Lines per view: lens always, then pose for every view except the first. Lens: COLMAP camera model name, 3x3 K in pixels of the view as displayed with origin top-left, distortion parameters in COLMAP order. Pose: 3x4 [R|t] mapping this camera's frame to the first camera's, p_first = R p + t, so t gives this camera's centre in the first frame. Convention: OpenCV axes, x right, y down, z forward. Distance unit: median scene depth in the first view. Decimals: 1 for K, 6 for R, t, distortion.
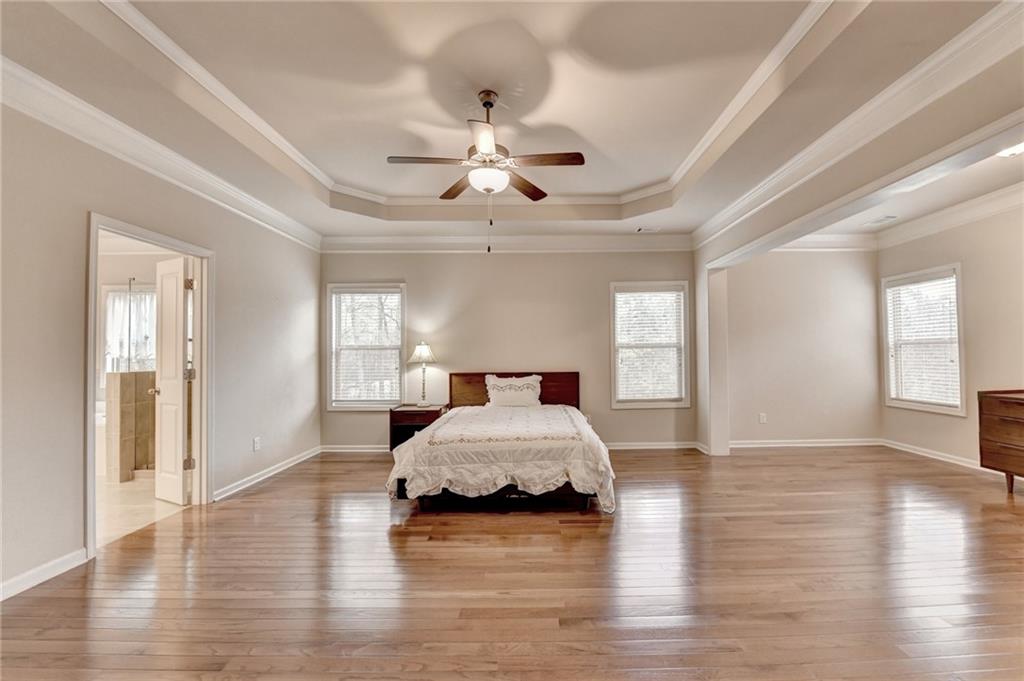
lens RADIAL K [[415.3, 0, 509.9], [0, 415.3, 356.0], [0, 0, 1]] dist [-0.017825, -0.000289]
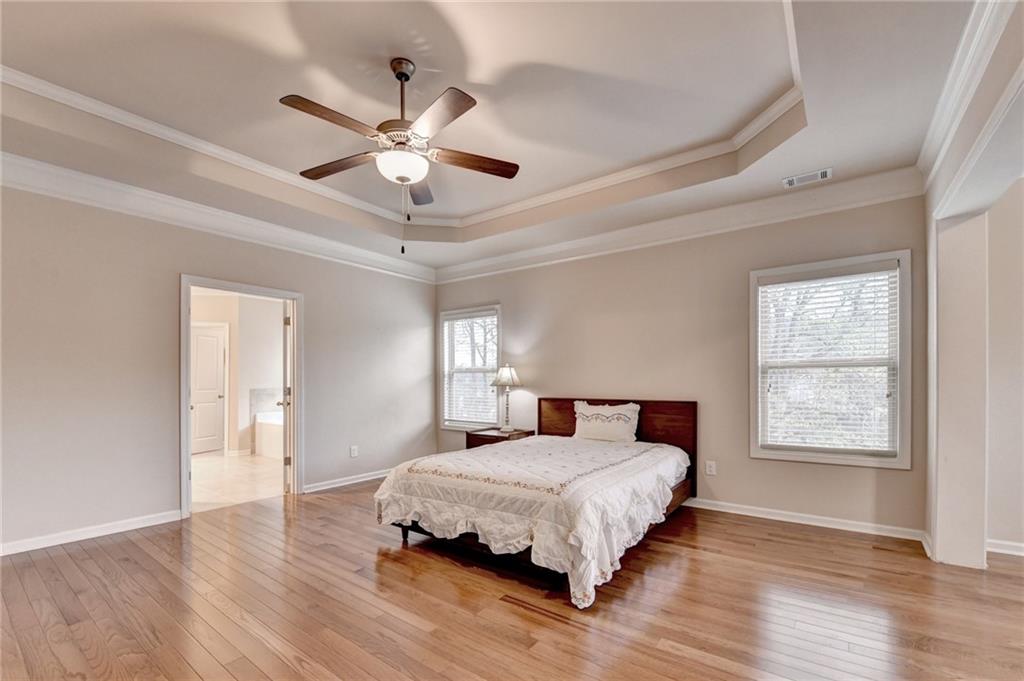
lens RADIAL K [[401.8, 0, 514.1], [0, 401.8, 387.2], [0, 0, 1]] dist [-0.014669, 0.000026]
pose [[0.811262, 0.014985, -0.584491, 0.351528], [-0.006103, 0.999834, 0.017164, 0.003467], [0.584651, -0.010357, 0.811219, 0.267760]]
